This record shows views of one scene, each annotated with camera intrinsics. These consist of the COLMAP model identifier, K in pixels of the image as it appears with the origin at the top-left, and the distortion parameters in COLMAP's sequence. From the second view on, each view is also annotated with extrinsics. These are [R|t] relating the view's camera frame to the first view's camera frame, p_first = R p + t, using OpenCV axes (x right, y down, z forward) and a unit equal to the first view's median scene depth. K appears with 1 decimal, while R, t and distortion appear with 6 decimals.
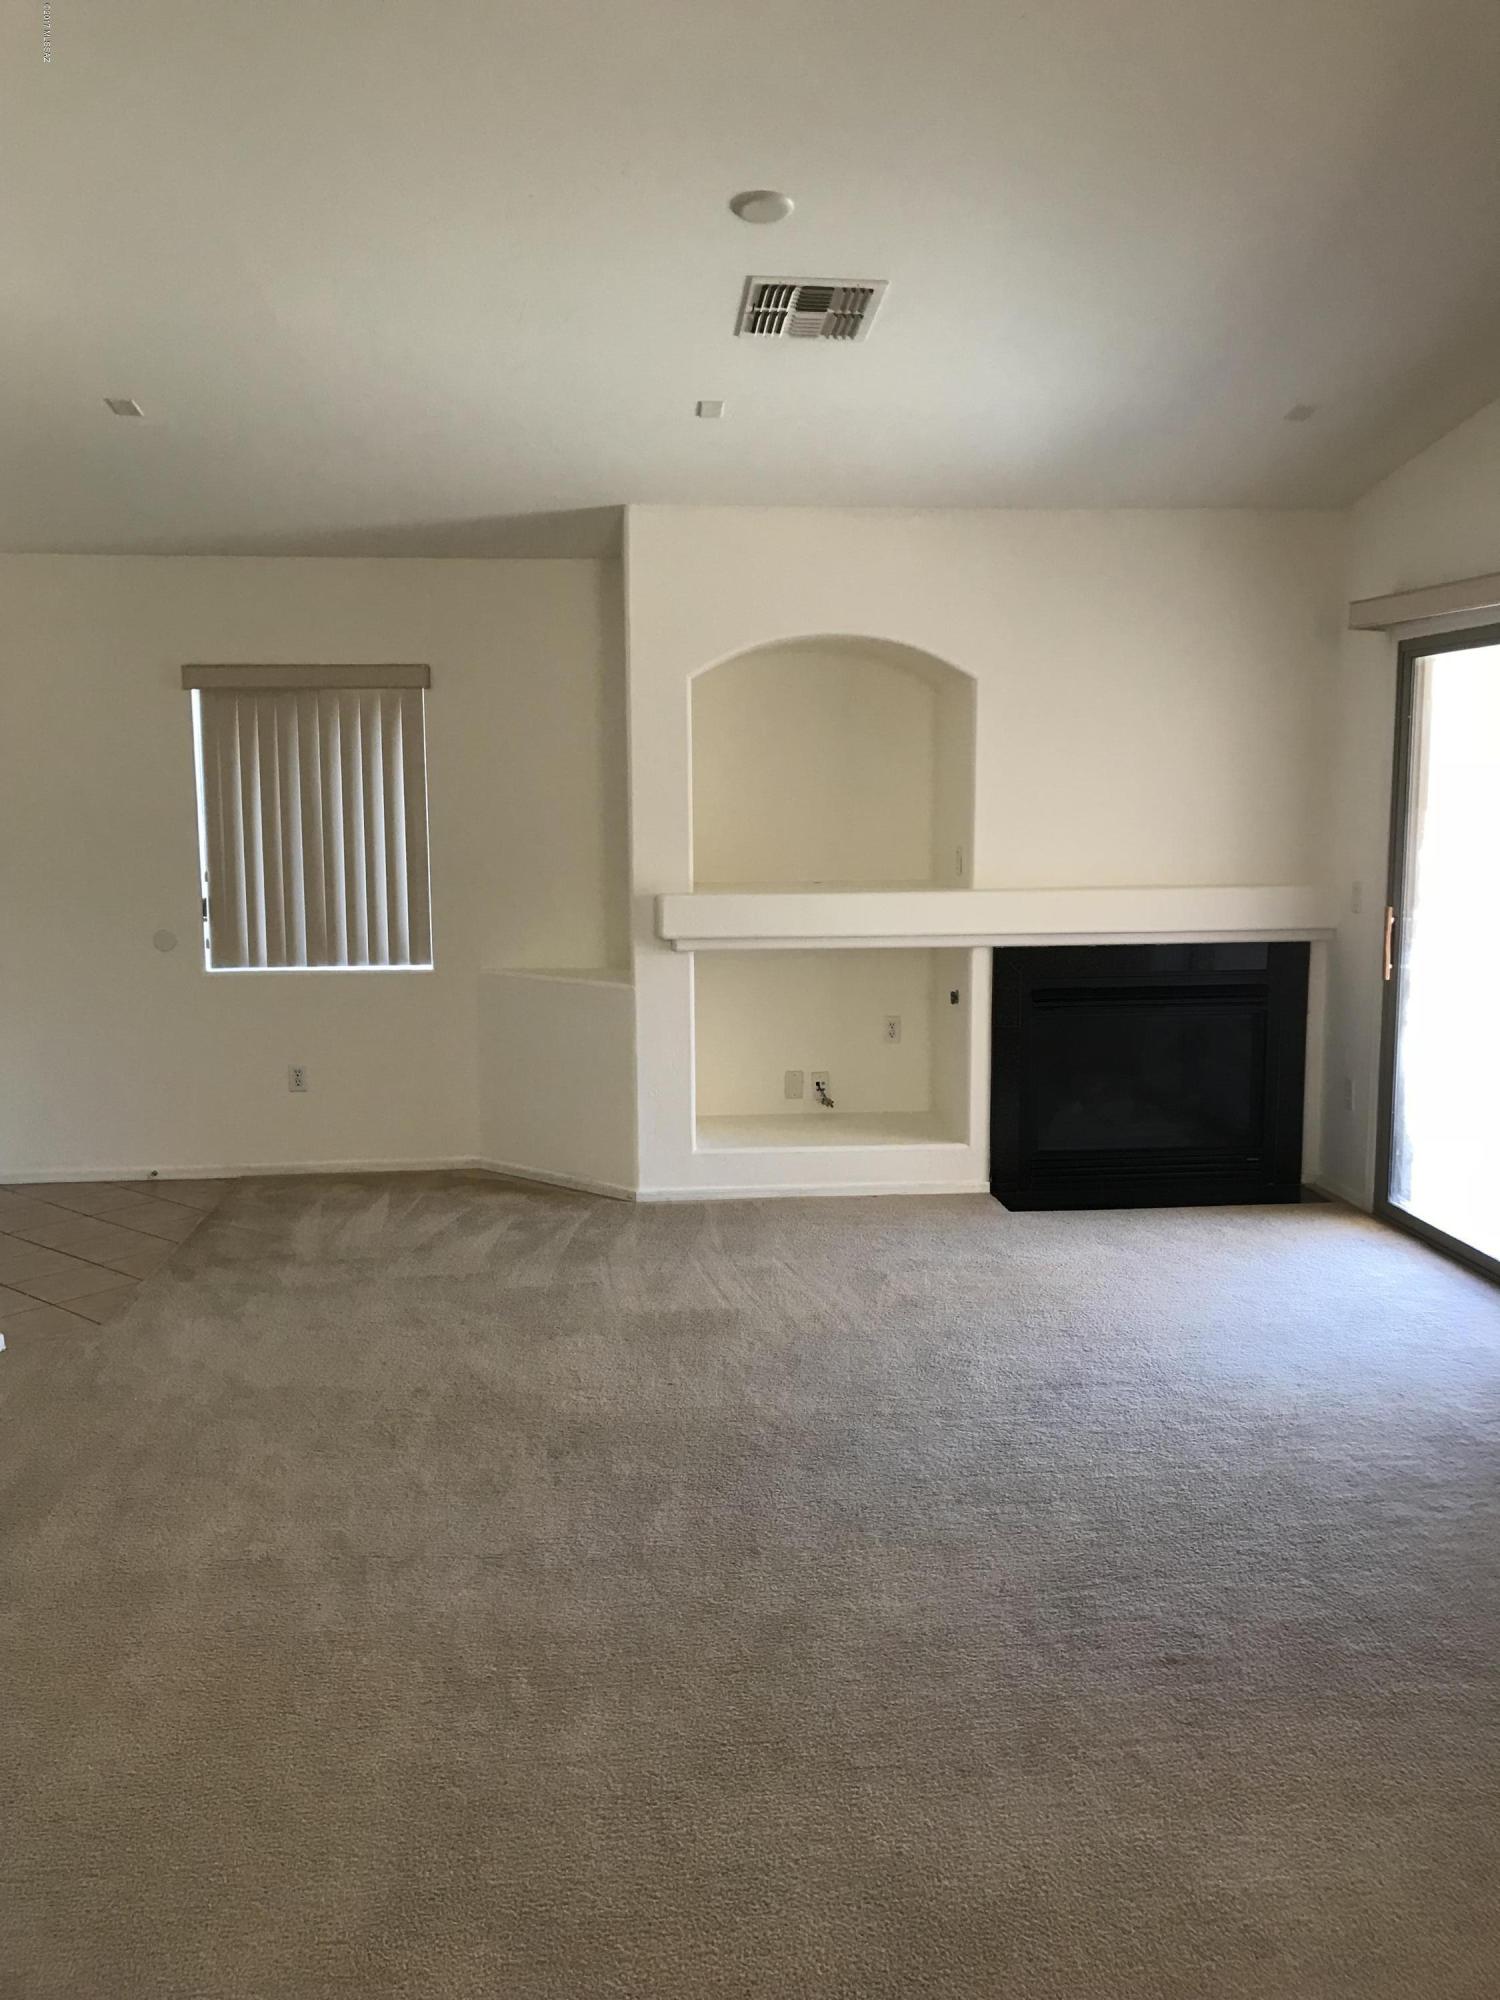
lens RADIAL K [[1632.8, 0, 760.1], [0, 1632.8, 1005.2], [0, 0, 1]] dist [0.037993, -0.051714]
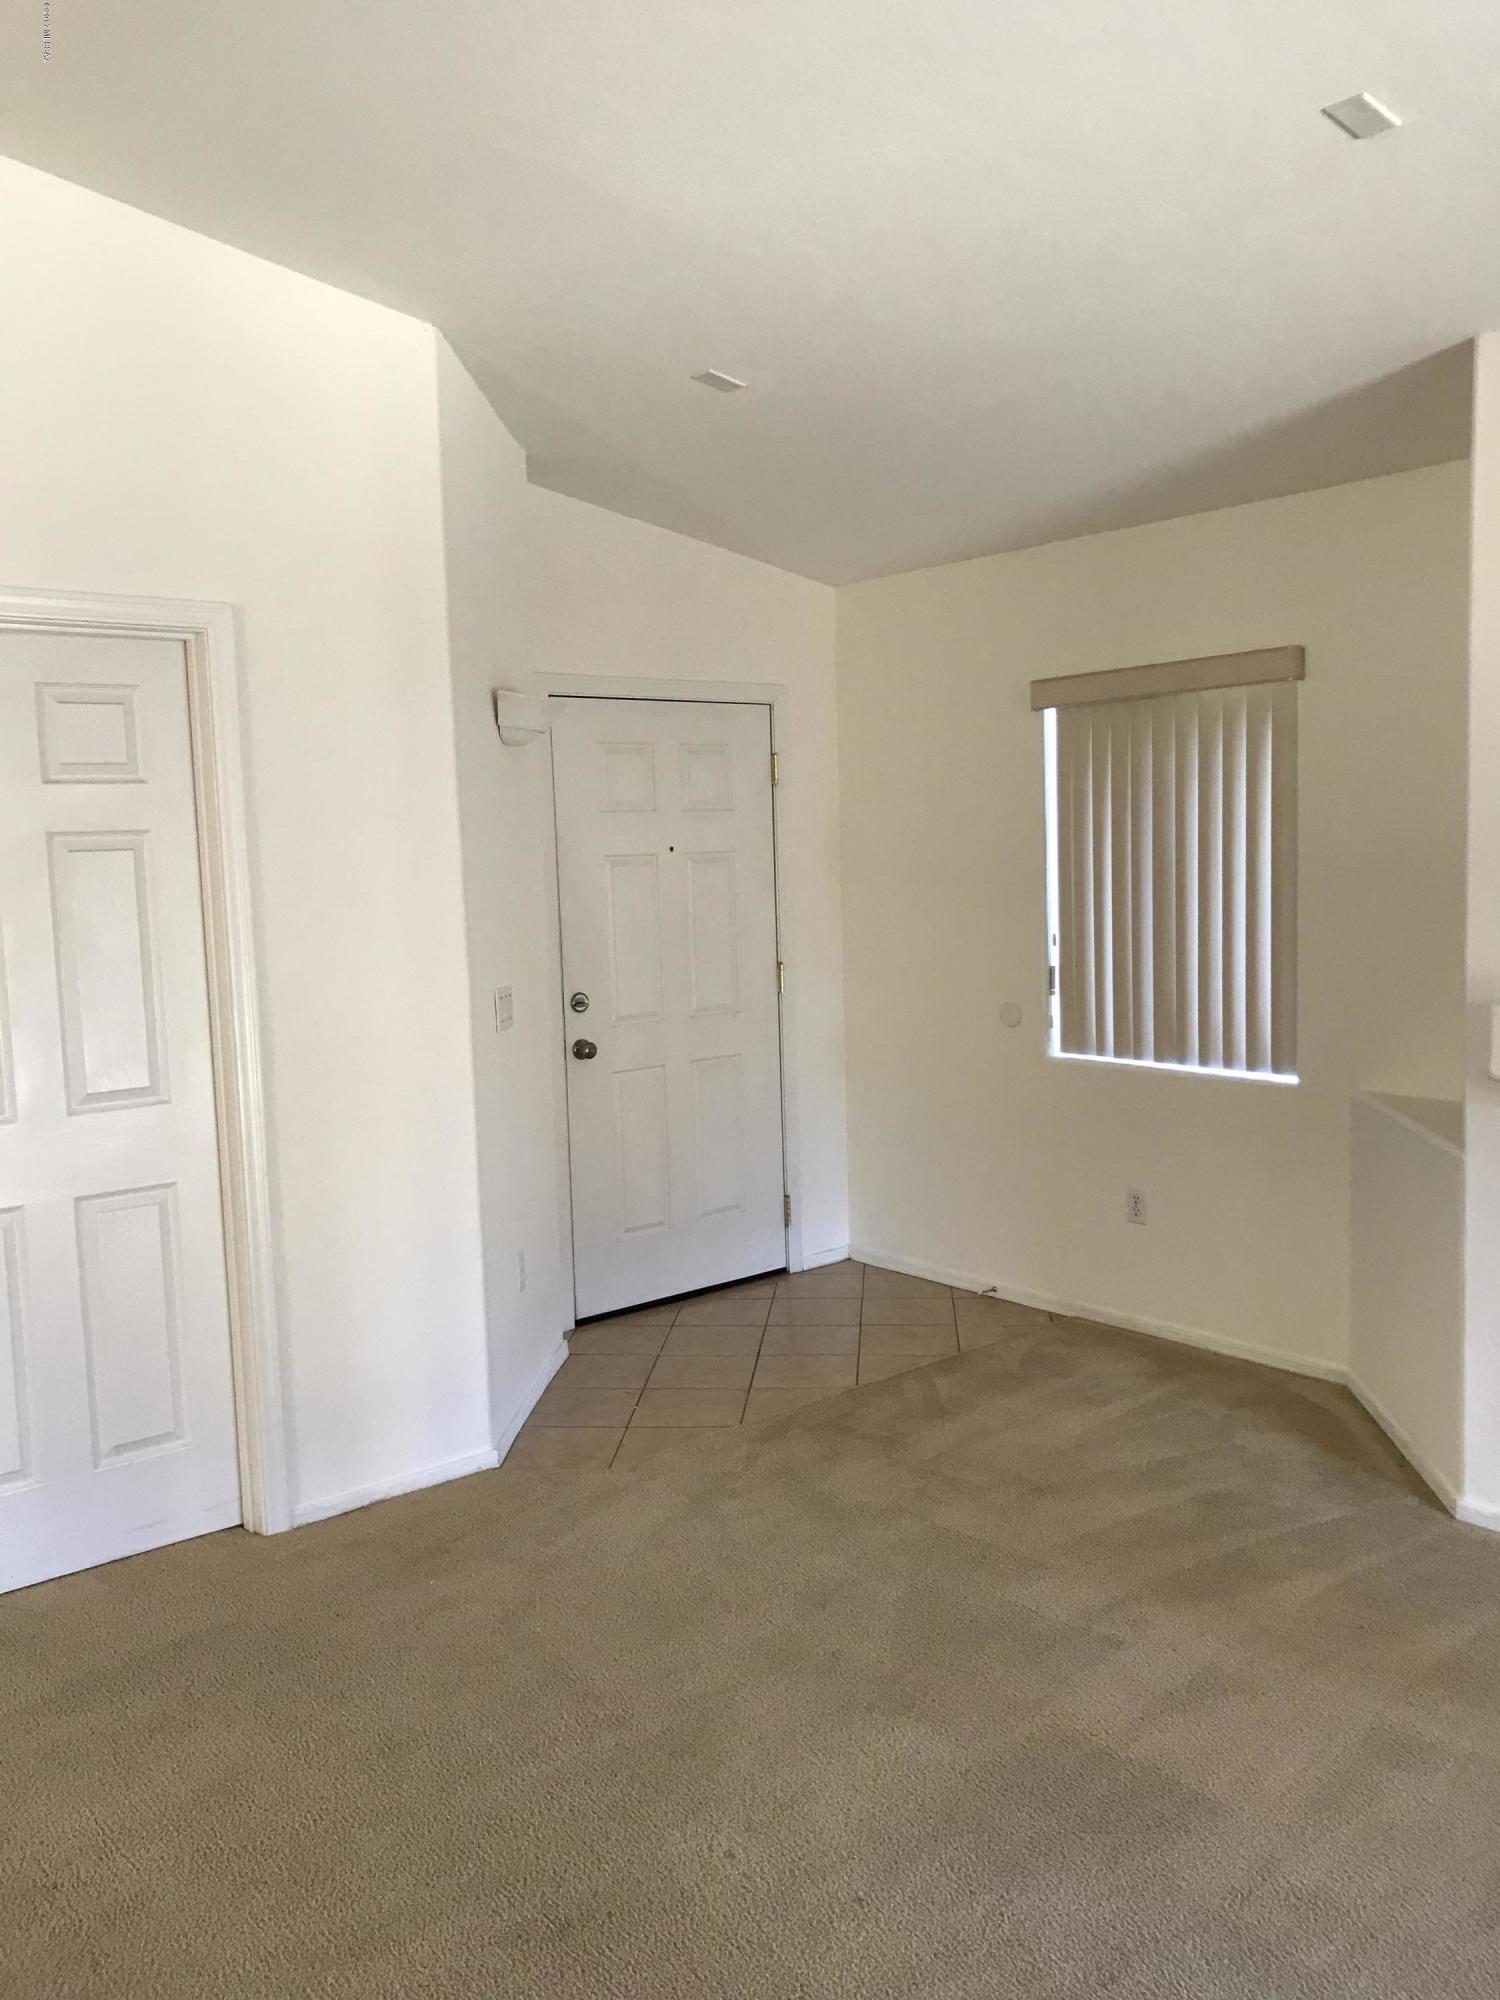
lens RADIAL K [[1615.7, 0, 750.0], [0, 1615.7, 1000.0], [0, 0, 1]] dist [0.064958, -0.147354]
pose [[0.570546, 0.065671, -0.818636, 0.249000], [-0.081543, 0.996402, 0.023101, -0.058599], [0.817208, 0.053574, 0.573848, 0.446013]]
